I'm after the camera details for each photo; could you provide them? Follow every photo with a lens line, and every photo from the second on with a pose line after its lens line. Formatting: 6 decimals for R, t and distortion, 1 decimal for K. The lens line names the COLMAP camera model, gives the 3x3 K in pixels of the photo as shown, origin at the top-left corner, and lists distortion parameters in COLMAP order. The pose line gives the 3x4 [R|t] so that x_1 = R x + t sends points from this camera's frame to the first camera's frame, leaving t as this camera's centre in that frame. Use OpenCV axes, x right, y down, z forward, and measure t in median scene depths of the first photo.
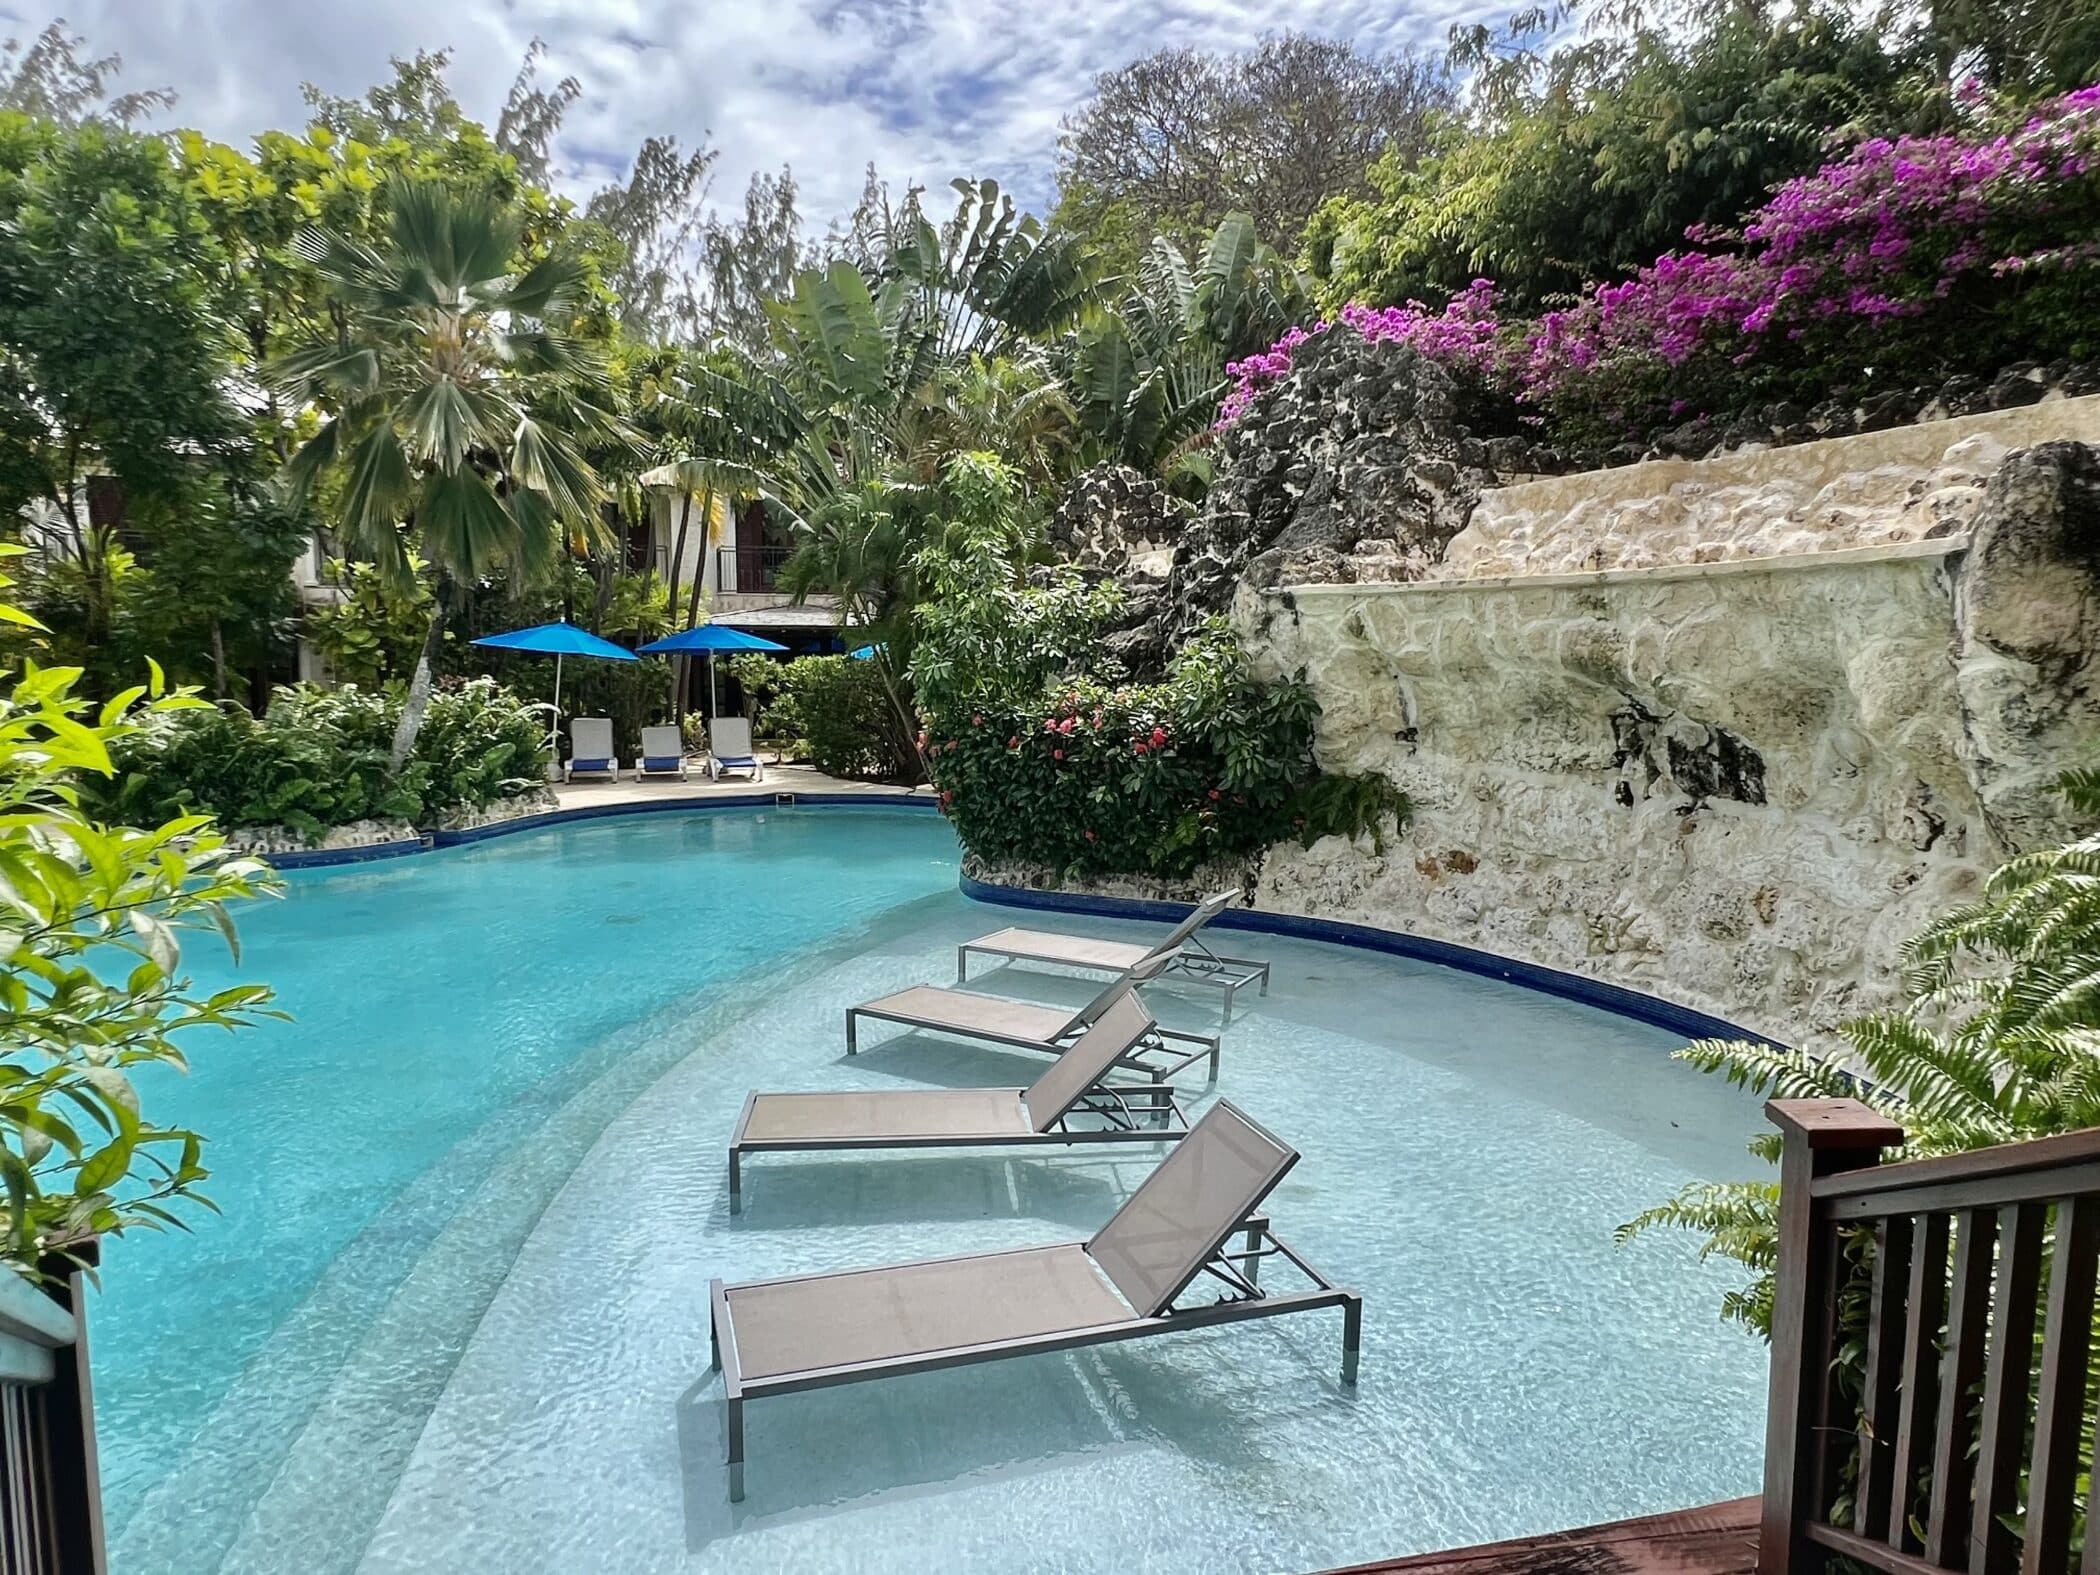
lens RADIAL K [[1279.5, 0, 1048.8], [0, 1279.5, 796.2], [0, 0, 1]] dist [-0.003012, -0.000050]
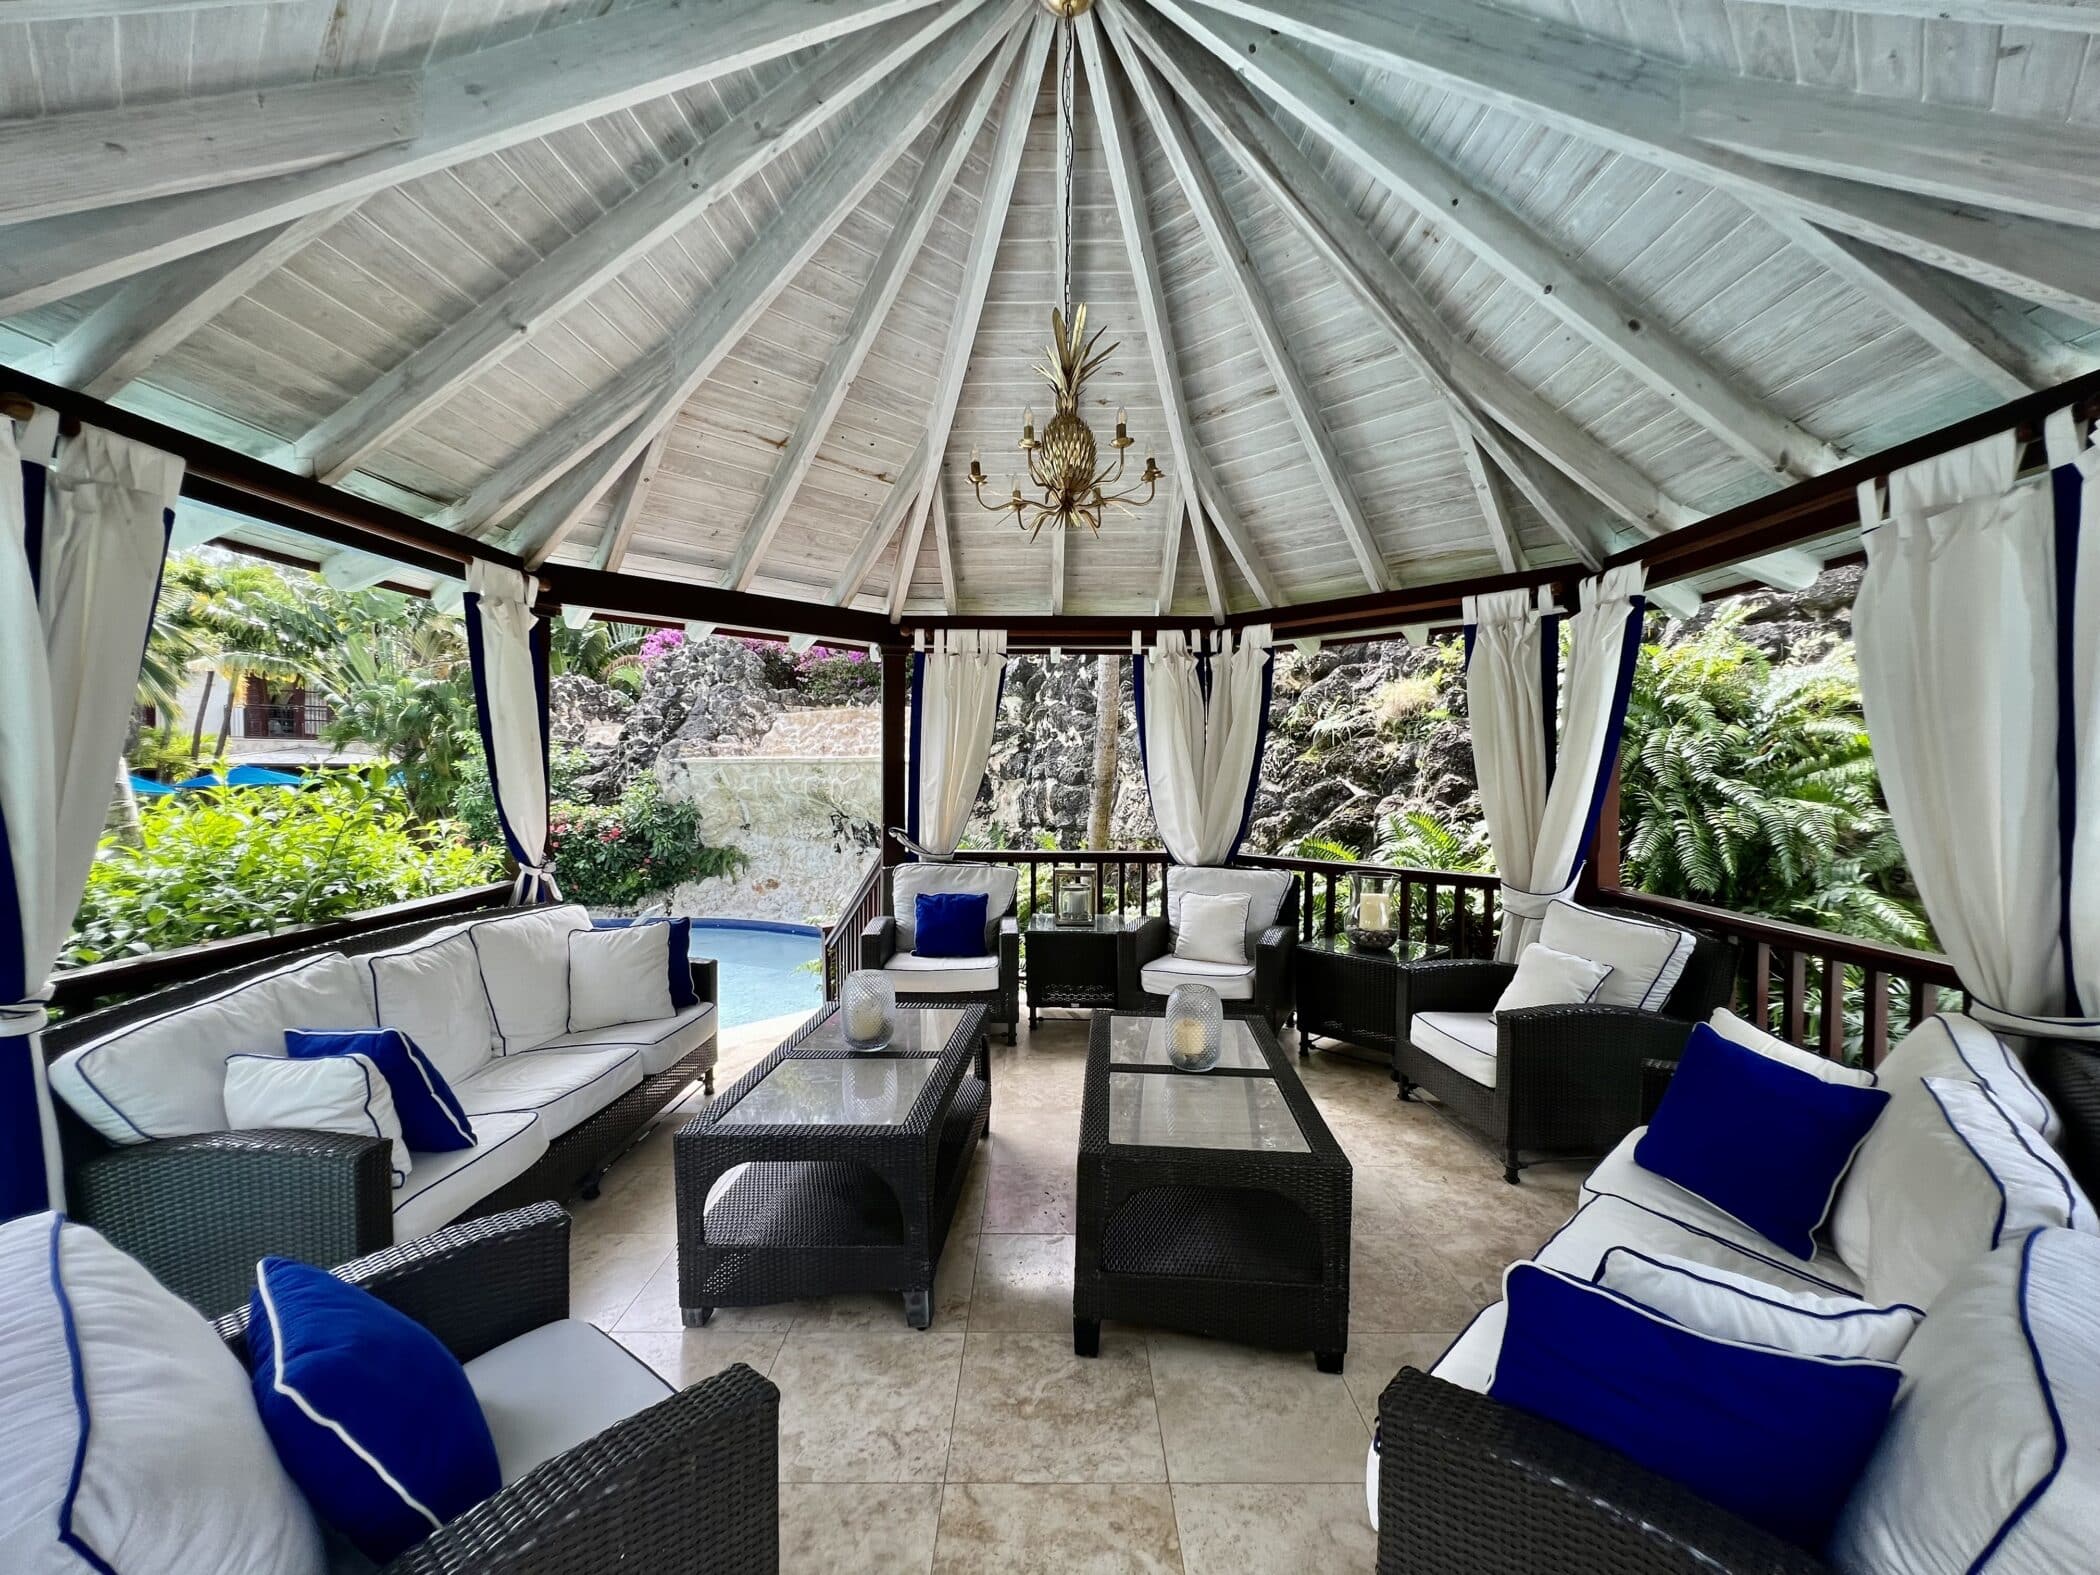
lens RADIAL K [[842.1, 0, 1052.2], [0, 842.1, 788.2], [0, 0, 1]] dist [-0.003774, 0.001382]
pose [[0.832686, -0.015040, 0.553541, -0.068469], [0.063386, 0.995649, -0.068300, 0.015627], [-0.550105, 0.091959, 0.830017, -0.437259]]
